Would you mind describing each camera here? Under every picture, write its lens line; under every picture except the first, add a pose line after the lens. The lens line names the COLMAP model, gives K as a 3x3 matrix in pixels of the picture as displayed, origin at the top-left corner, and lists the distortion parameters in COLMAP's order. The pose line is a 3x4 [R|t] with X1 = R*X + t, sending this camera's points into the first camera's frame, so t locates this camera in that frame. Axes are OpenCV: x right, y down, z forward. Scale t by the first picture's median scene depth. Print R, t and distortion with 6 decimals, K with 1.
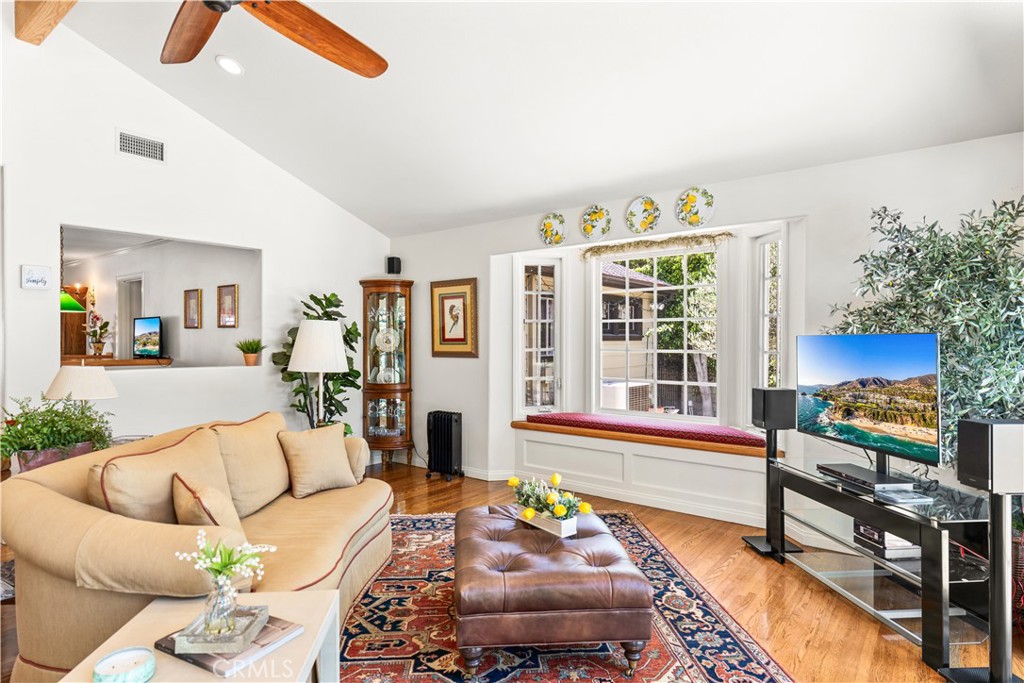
lens RADIAL K [[557.0, 0, 515.3], [0, 557.0, 340.1], [0, 0, 1]] dist [0.005326, -0.001243]
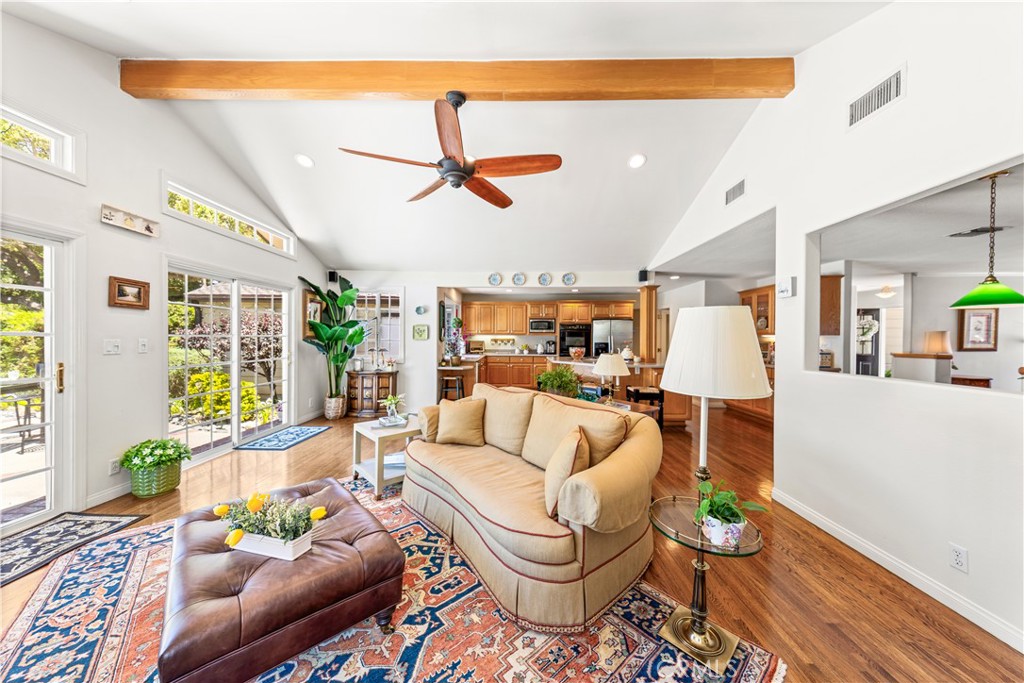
lens RADIAL K [[342.2, 0, 506.7], [0, 342.2, 339.9], [0, 0, 1]] dist [0.007795, -0.000004]
pose [[-0.811353, -0.006930, -0.584516, 0.040467], [-0.007948, 0.999968, -0.000824, 0.003364], [0.584503, 0.003977, -0.811382, 0.923560]]
